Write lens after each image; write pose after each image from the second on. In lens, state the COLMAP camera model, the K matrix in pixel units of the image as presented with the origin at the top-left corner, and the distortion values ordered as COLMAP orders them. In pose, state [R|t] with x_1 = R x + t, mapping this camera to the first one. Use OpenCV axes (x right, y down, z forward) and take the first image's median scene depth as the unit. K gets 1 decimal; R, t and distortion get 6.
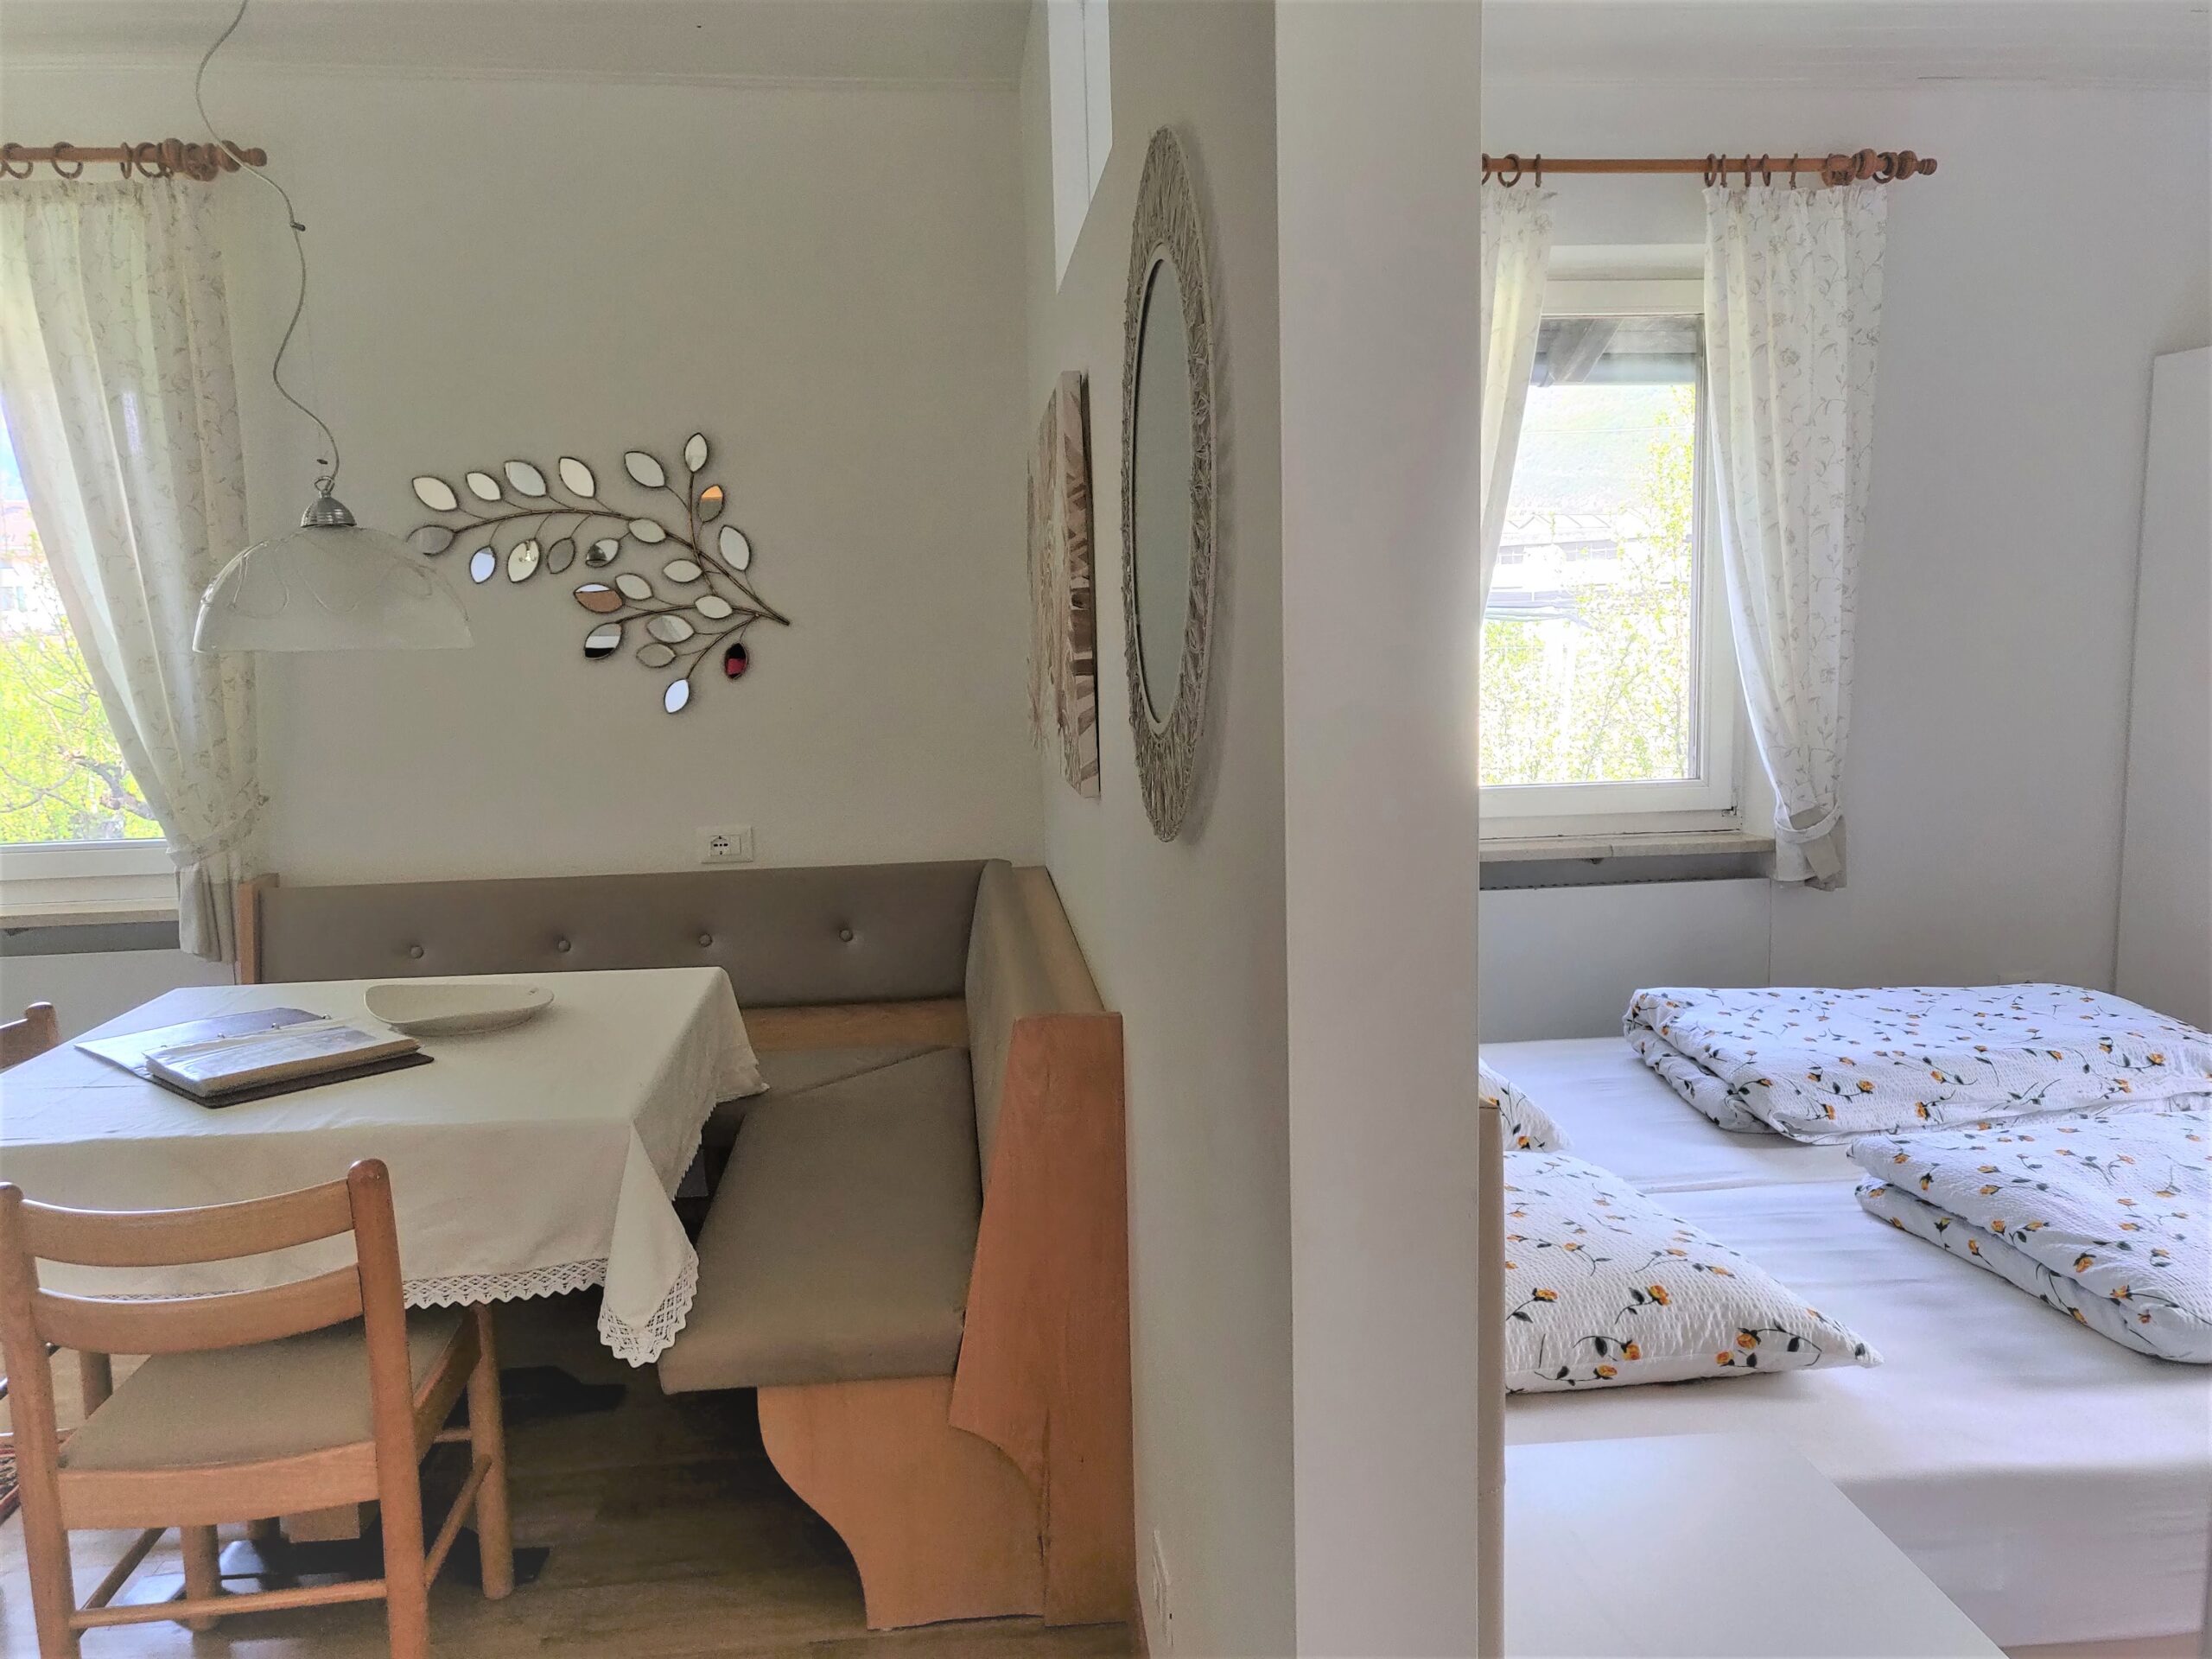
lens RADIAL K [[1686.8, 0, 1113.1], [0, 1686.8, 847.7], [0, 0, 1]] dist [-0.024531, 0.080370]
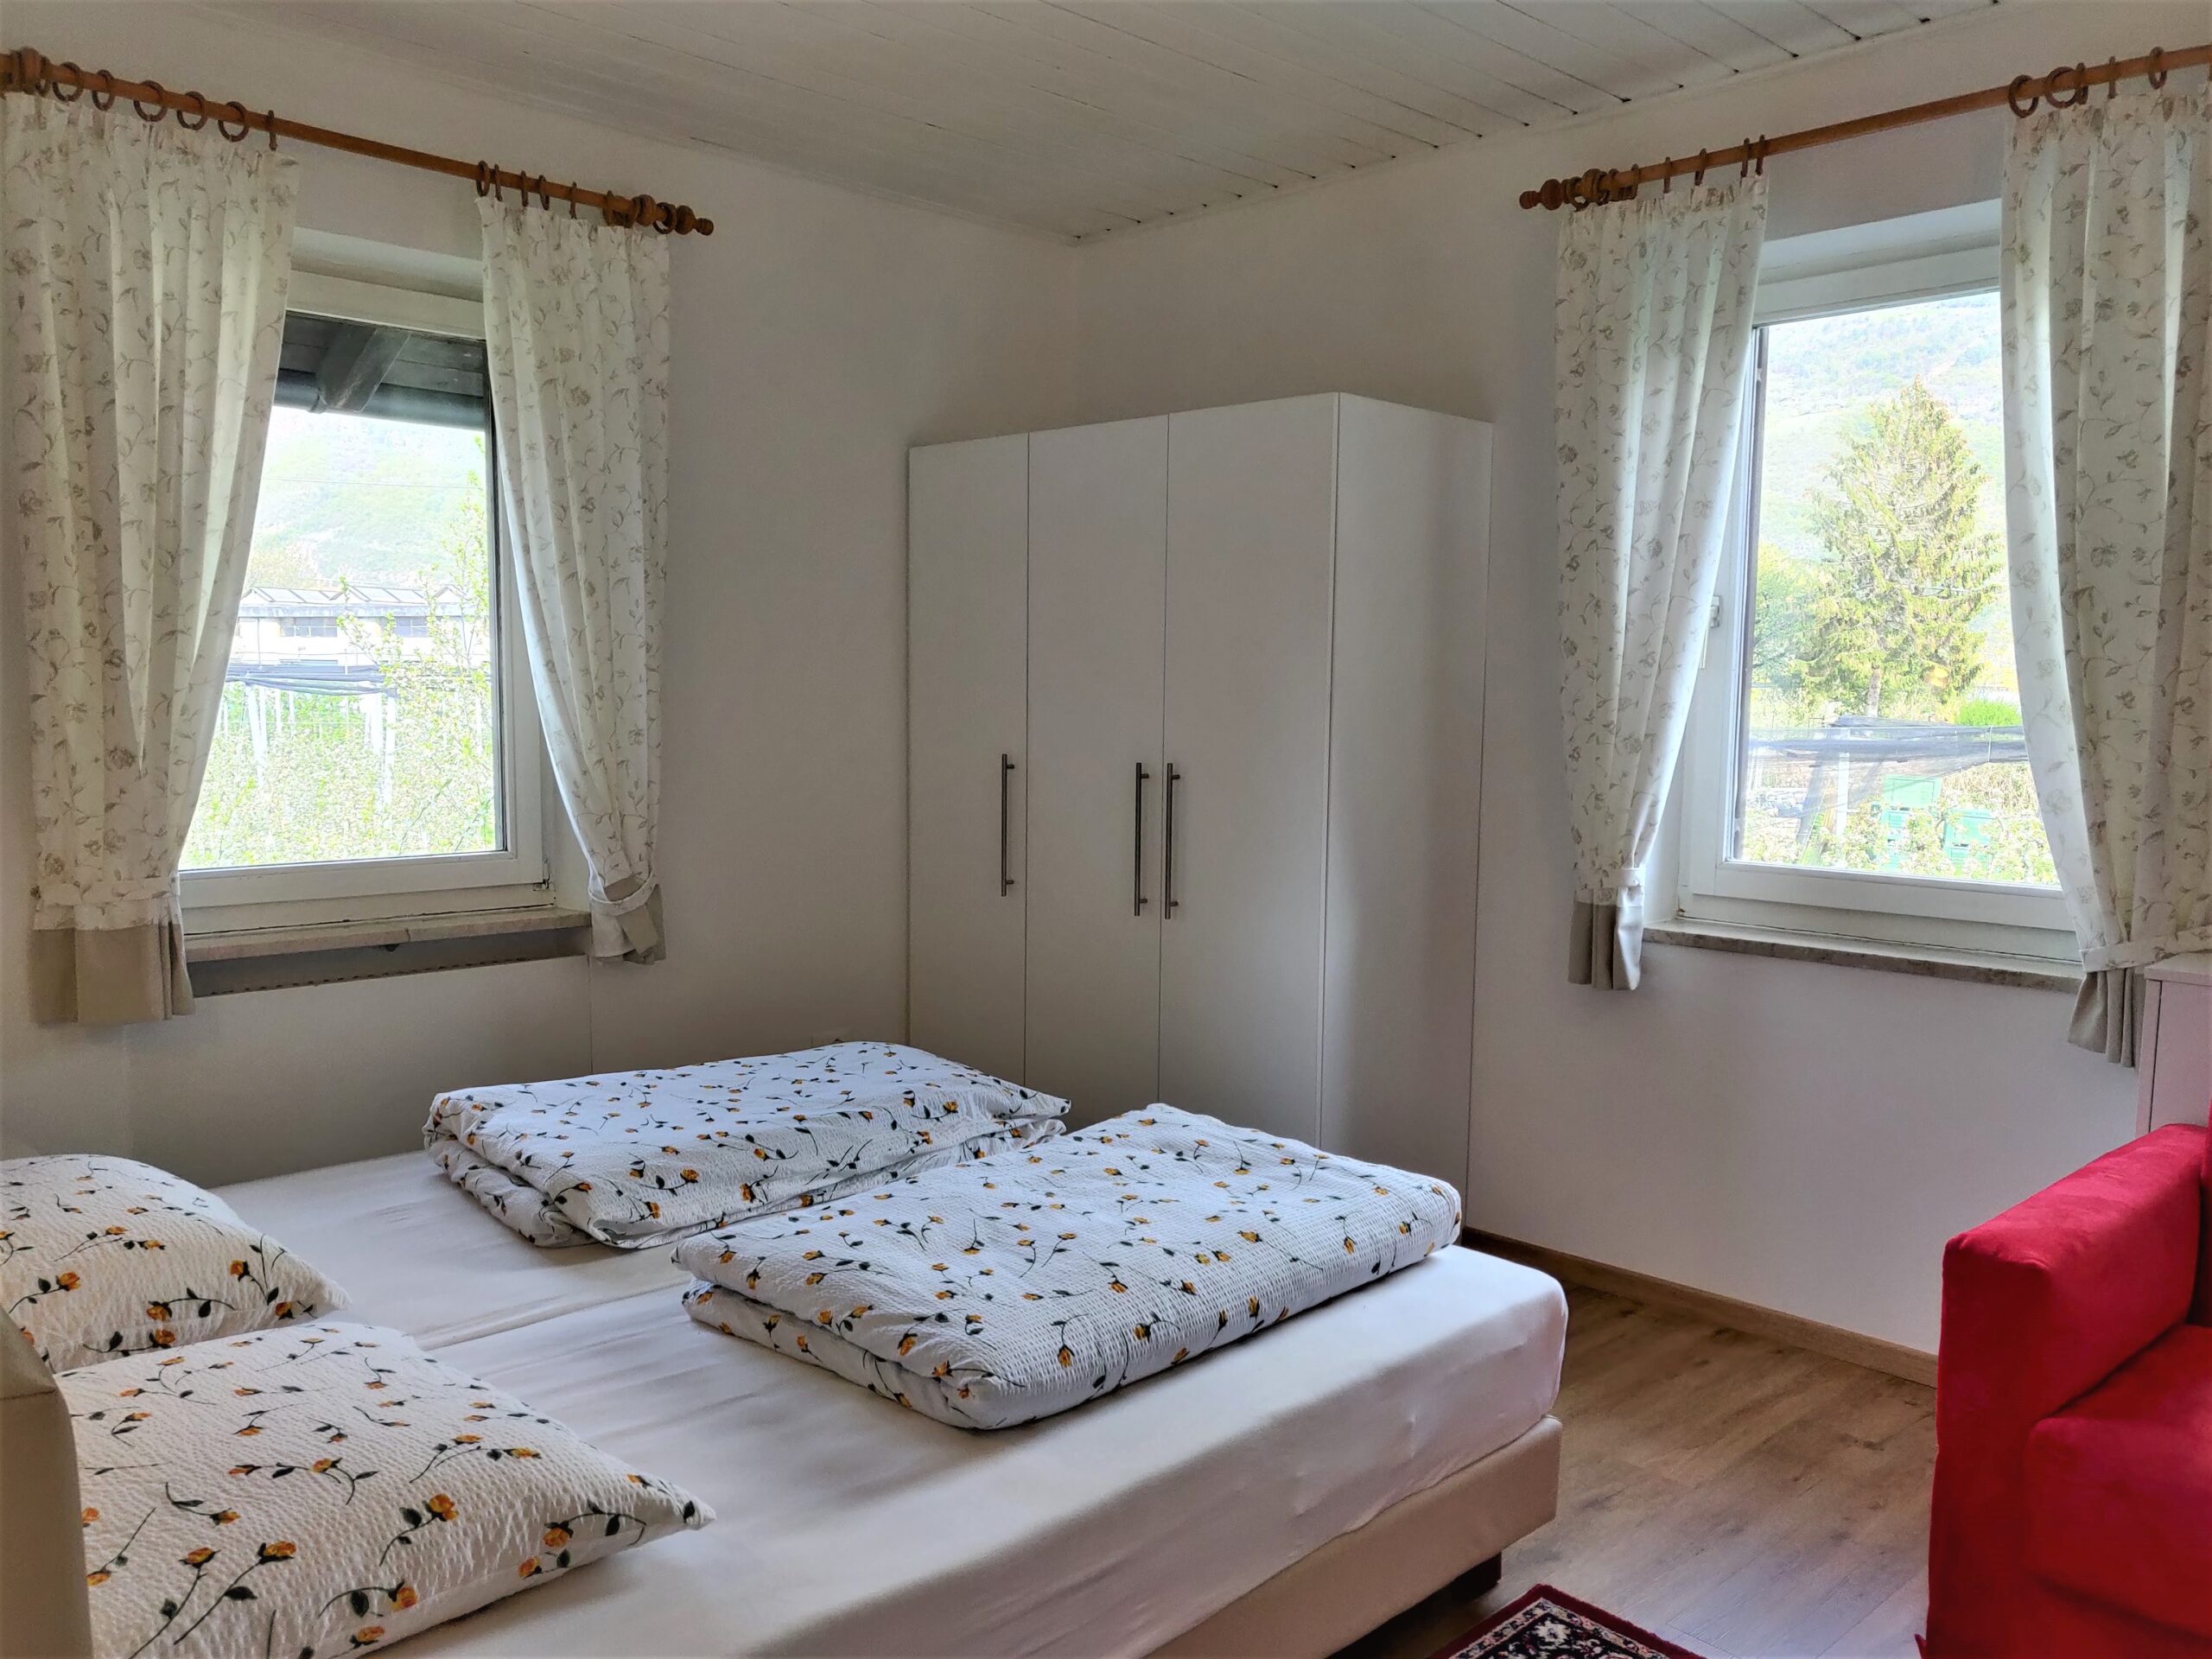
lens RADIAL K [[1686.8, 0, 1113.1], [0, 1686.8, 847.7], [0, 0, 1]] dist [-0.024531, 0.080370]
pose [[0.785971, -0.025912, 0.617720, 0.064640], [0.054642, 0.998123, -0.027657, 0.001122], [-0.615844, 0.055491, 0.785912, 0.124405]]
